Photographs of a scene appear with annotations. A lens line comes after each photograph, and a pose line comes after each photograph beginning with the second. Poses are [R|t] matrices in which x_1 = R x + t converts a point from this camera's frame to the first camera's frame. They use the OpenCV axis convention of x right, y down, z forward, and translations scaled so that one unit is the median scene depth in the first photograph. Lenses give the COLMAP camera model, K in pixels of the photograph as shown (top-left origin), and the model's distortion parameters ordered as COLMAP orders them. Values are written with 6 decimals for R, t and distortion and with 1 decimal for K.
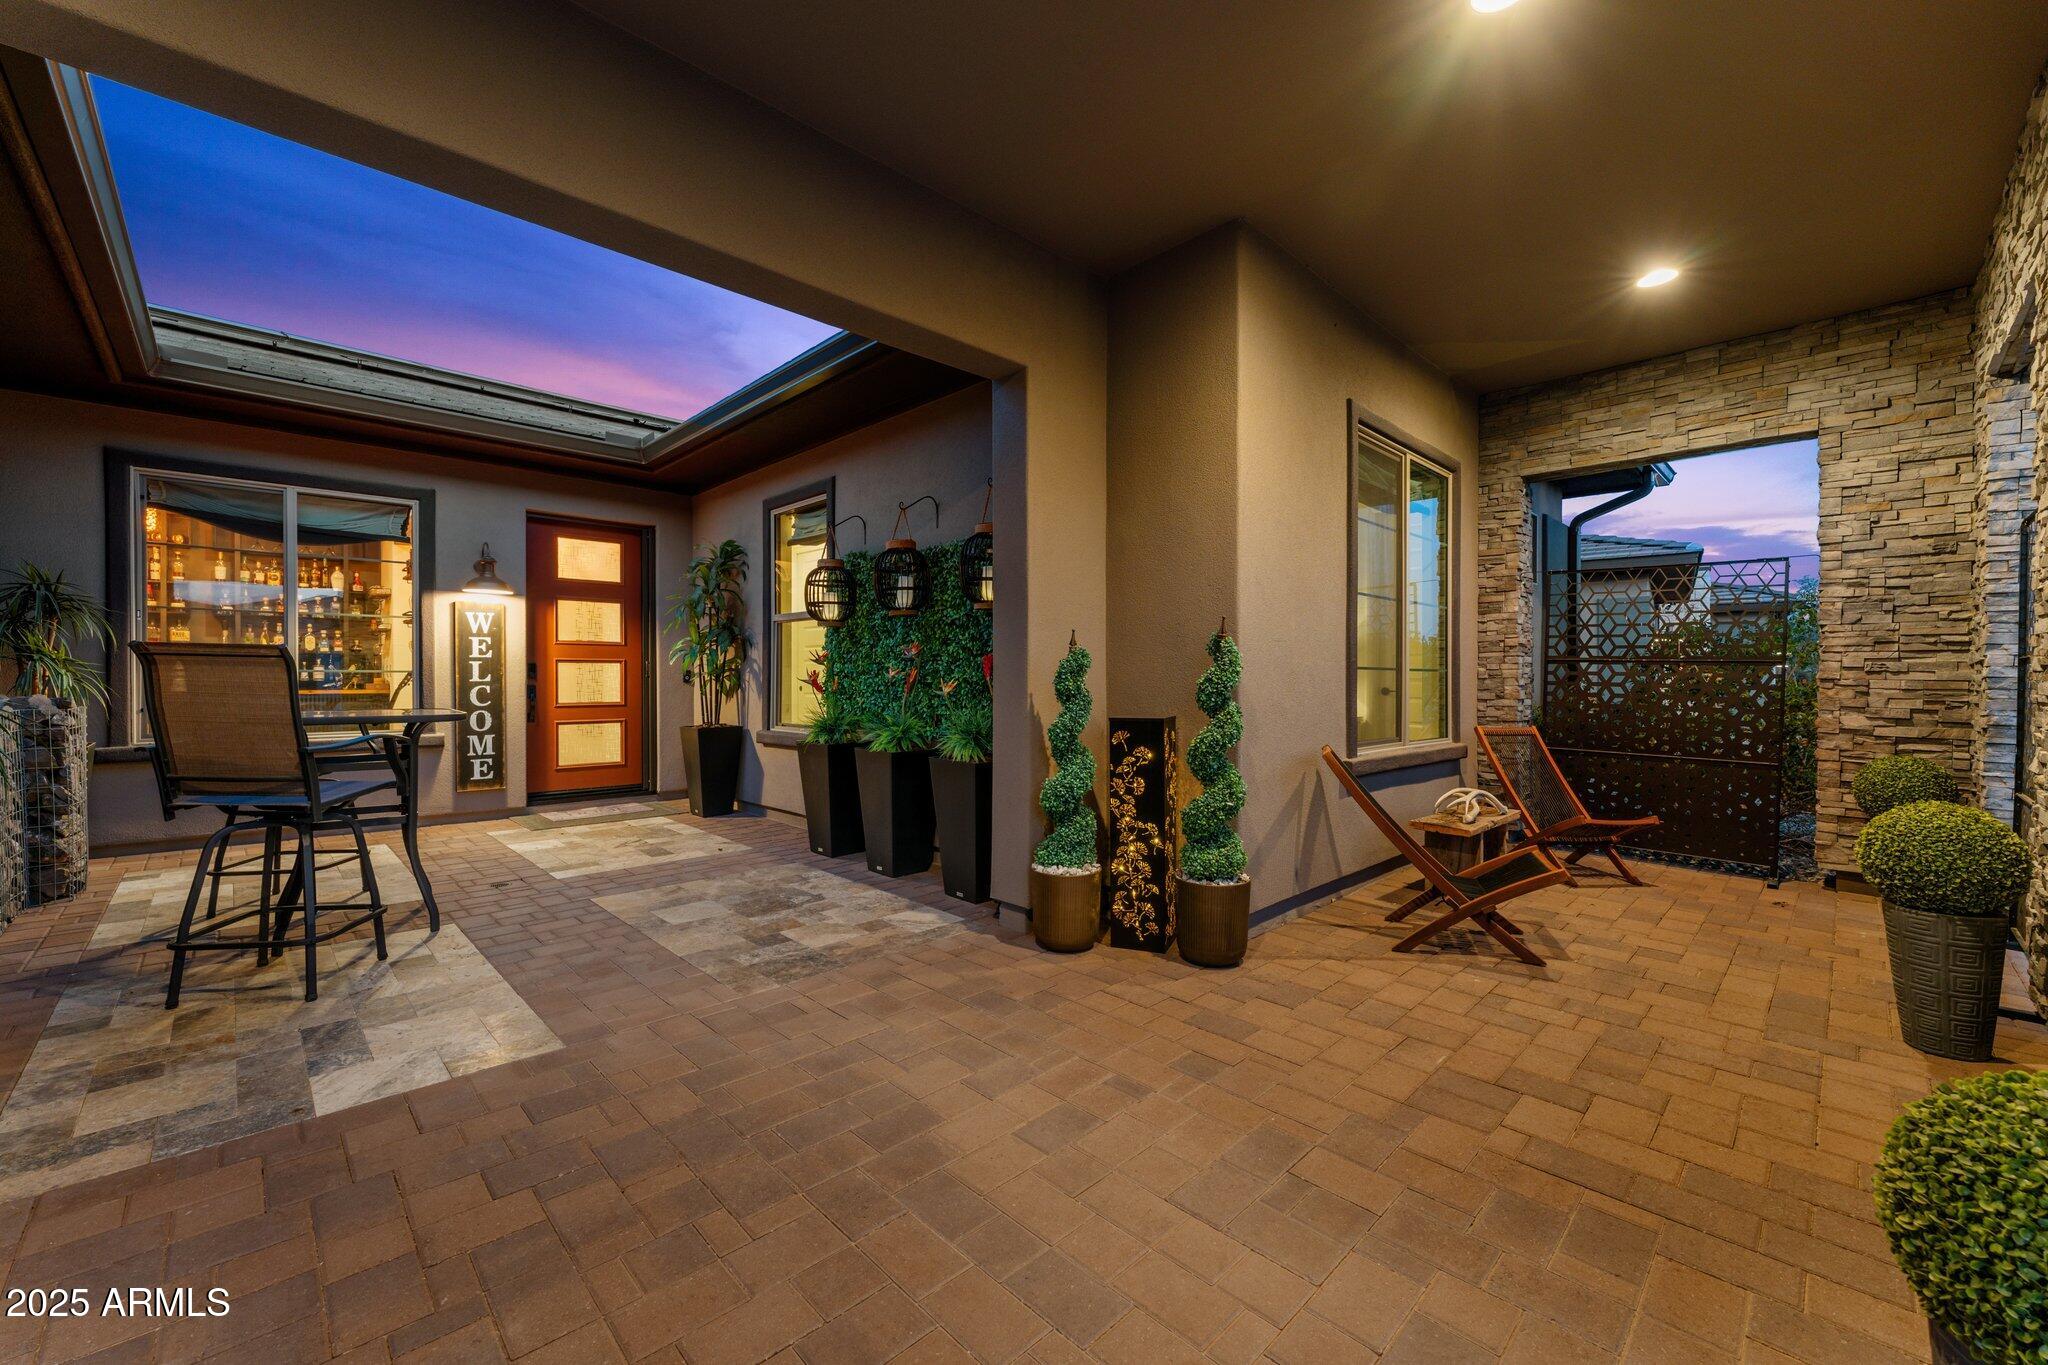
lens RADIAL K [[815.6, 0, 1020.8], [0, 815.6, 681.6], [0, 0, 1]] dist [-0.002074, 0.000847]
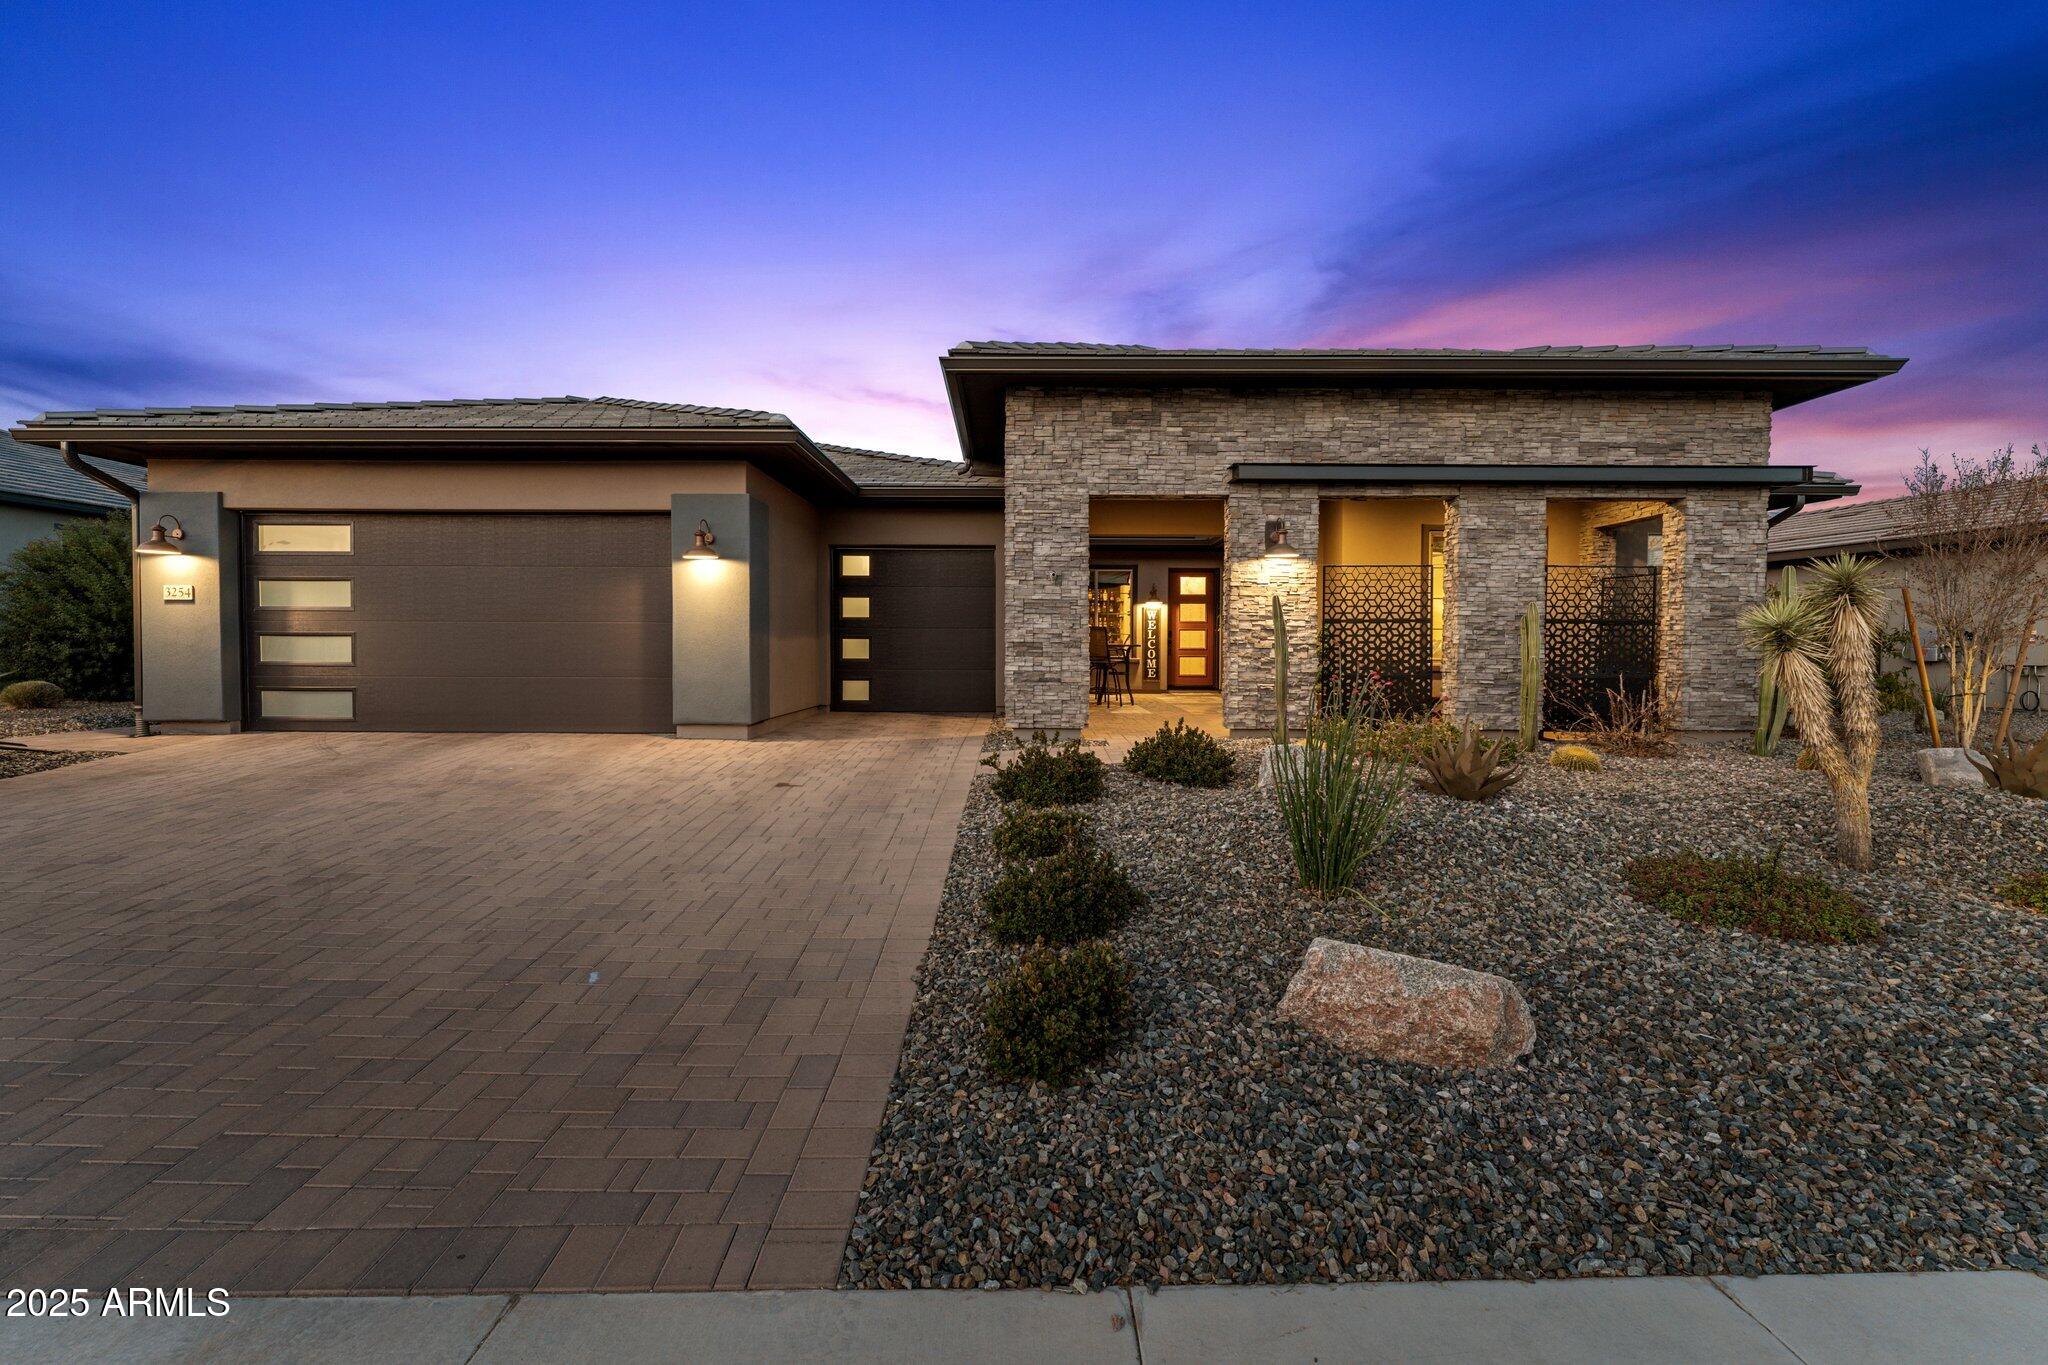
lens RADIAL K [[878.8, 0, 1017.6], [0, 878.8, 681.4], [0, 0, 1]] dist [0.003388, -0.000574]
pose [[0.718171, 0.029847, -0.695227, 0.901125], [-0.008215, 0.999374, 0.034419, 0.041669], [0.695818, -0.019007, 0.717966, -1.200531]]
